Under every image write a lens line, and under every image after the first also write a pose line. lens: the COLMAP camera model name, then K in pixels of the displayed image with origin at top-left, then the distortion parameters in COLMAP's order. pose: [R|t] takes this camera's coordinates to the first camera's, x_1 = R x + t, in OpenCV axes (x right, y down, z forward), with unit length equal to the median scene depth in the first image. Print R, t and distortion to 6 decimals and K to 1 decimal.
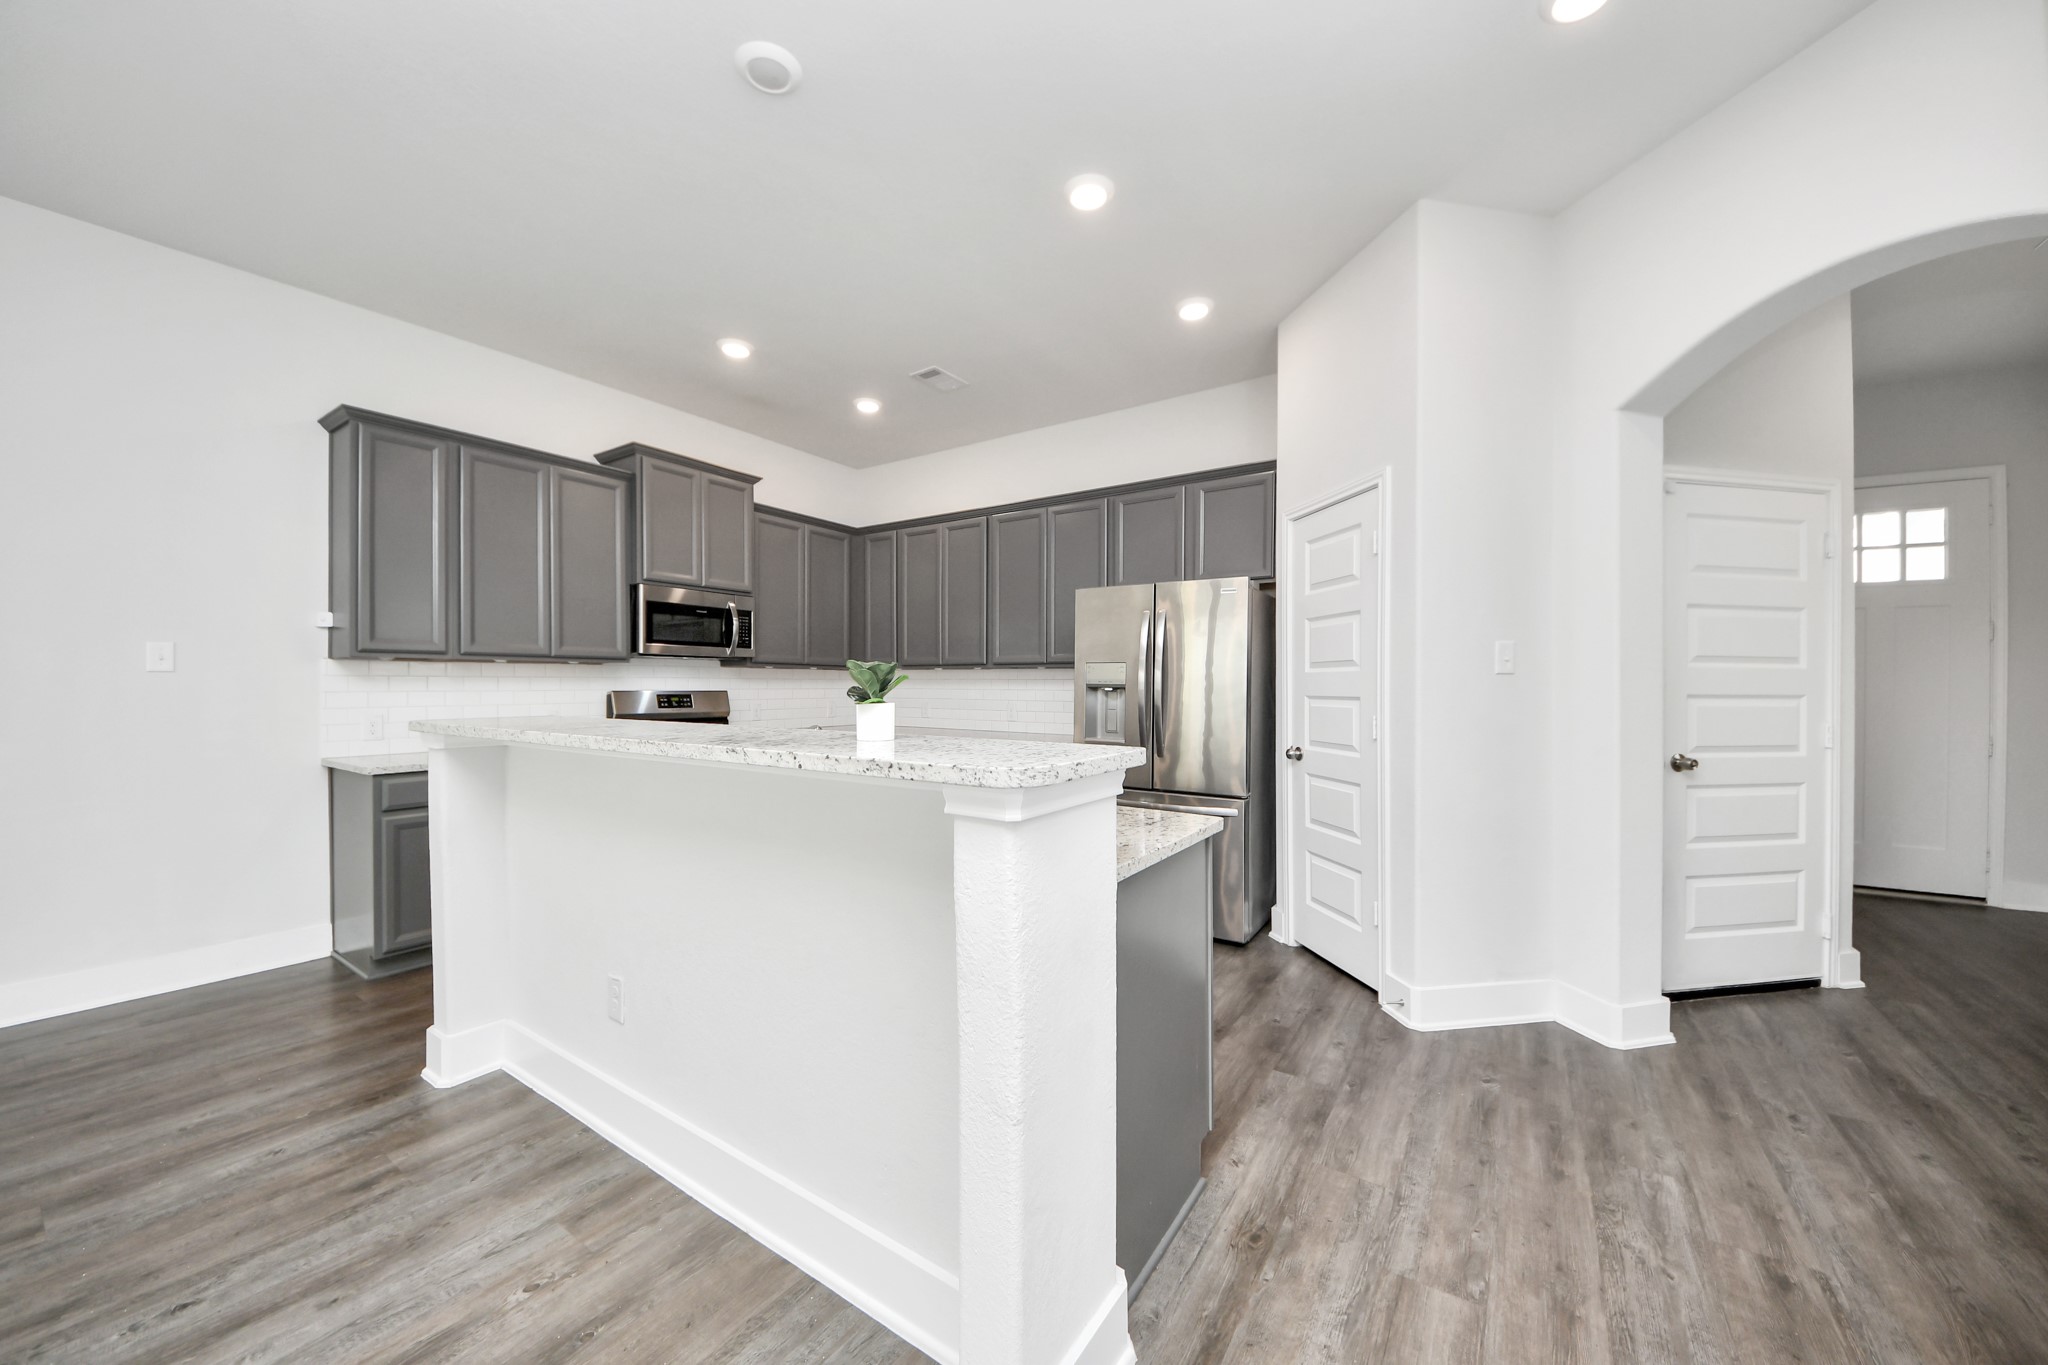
lens RADIAL K [[730.0, 0, 1047.5], [0, 730.0, 681.2], [0, 0, 1]] dist [0.008006, -0.006922]
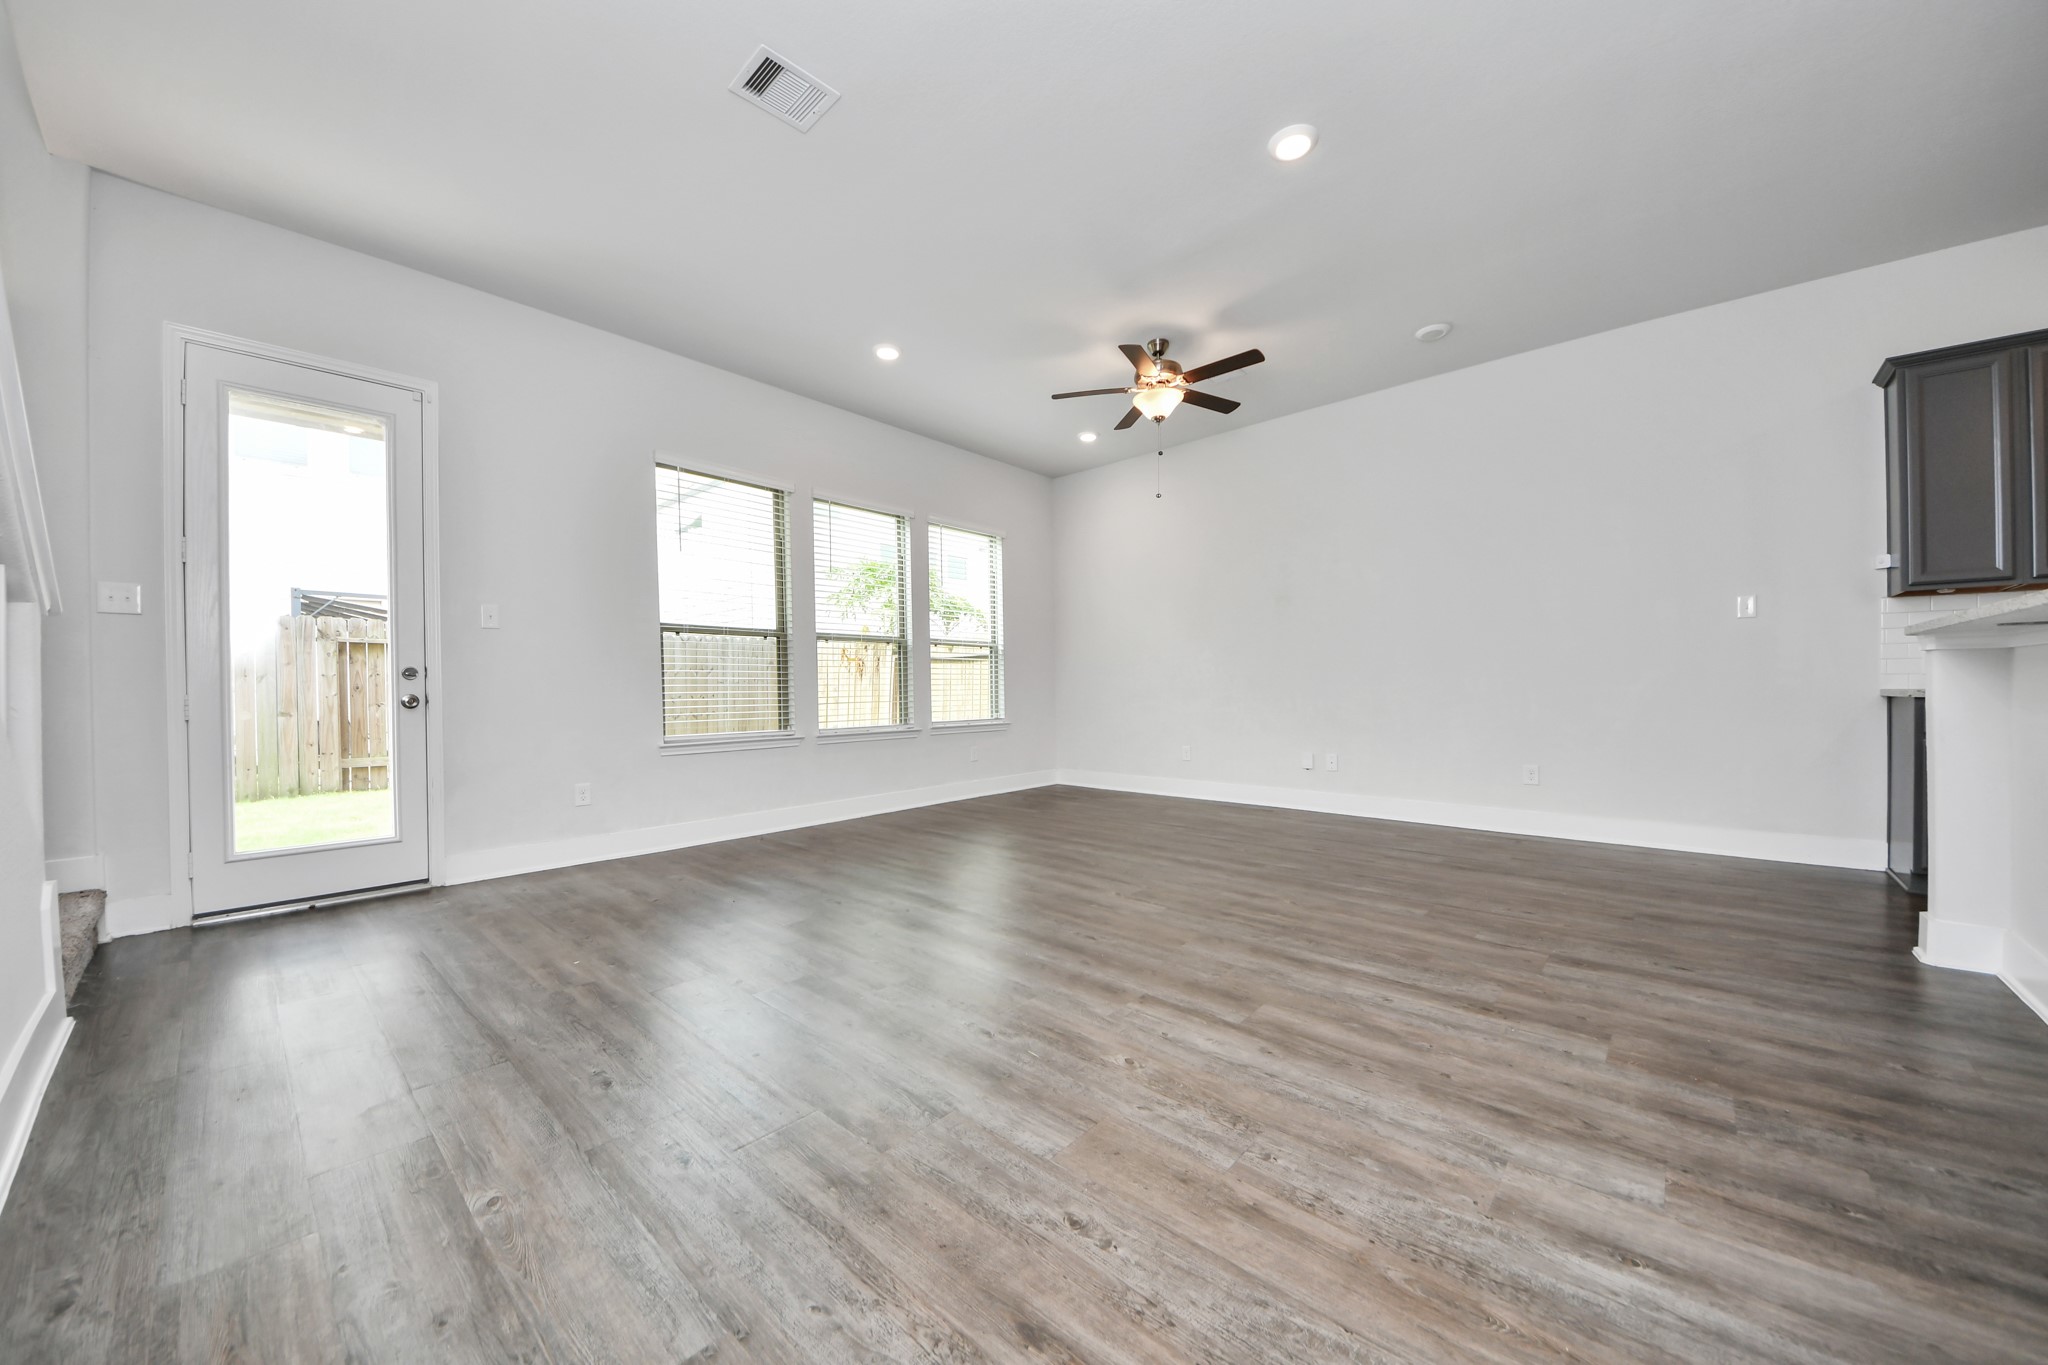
lens RADIAL K [[730.0, 0, 1010.8], [0, 730.0, 703.4], [0, 0, 1]] dist [0.008006, -0.006922]
pose [[-0.169479, 0.012961, -0.985449, 0.259984], [0.007652, 0.999901, 0.011835, 0.088667], [0.985504, -0.005535, -0.169561, -0.084230]]
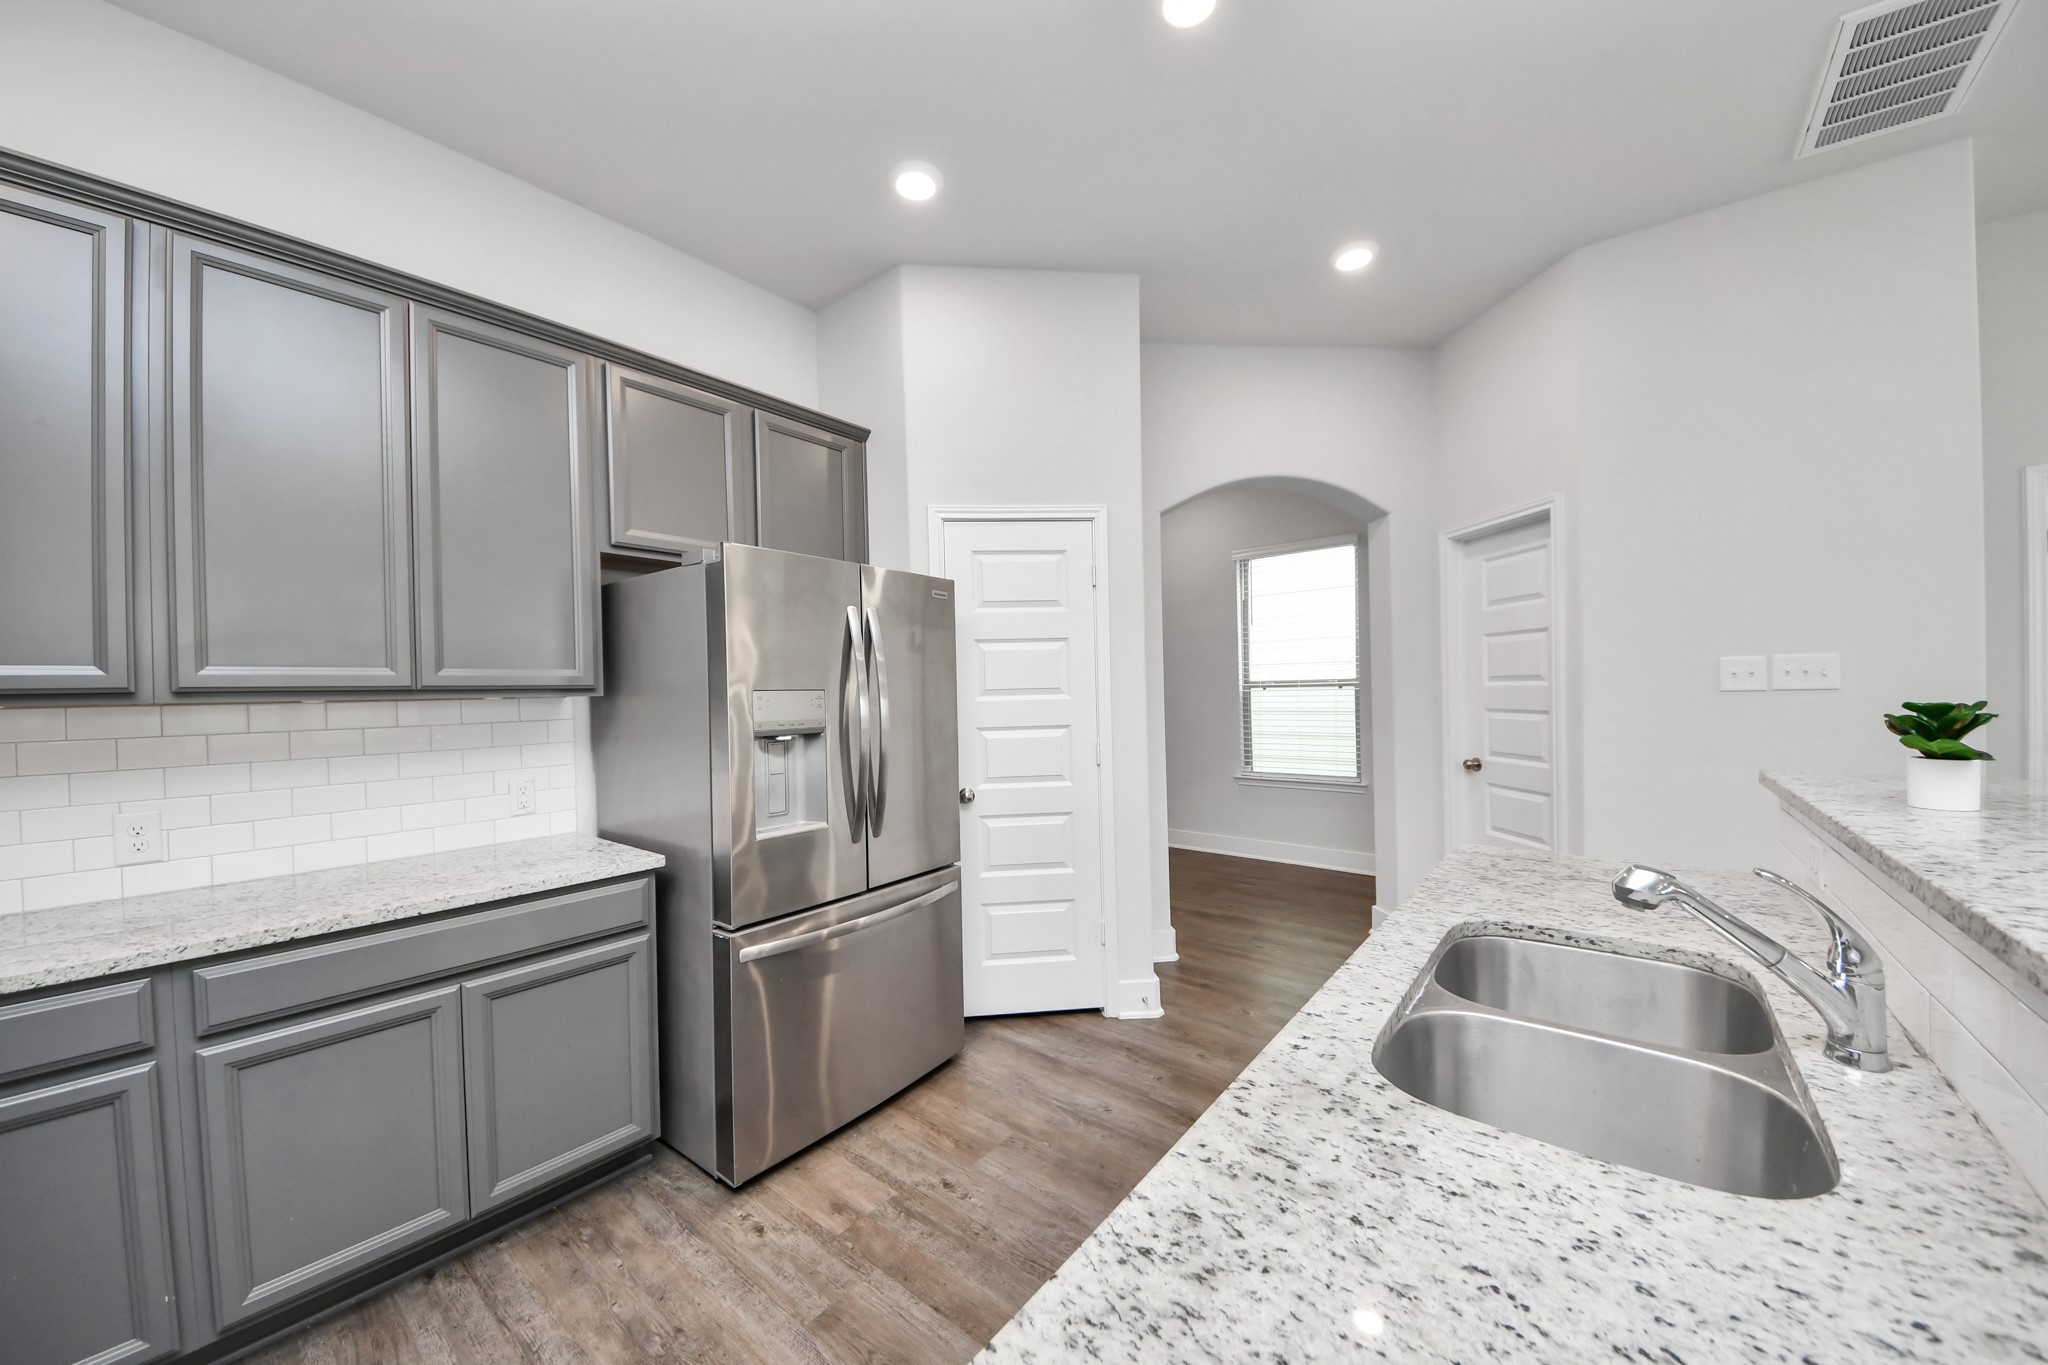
lens RADIAL K [[730.0, 0, 1025.5], [0, 730.0, 694.5], [0, 0, 1]] dist [0.008006, -0.006922]
pose [[0.109470, -0.012768, 0.993908, -0.447842], [0.017080, 0.999794, 0.010963, -0.024045], [-0.993843, 0.015776, 0.109666, 0.746343]]
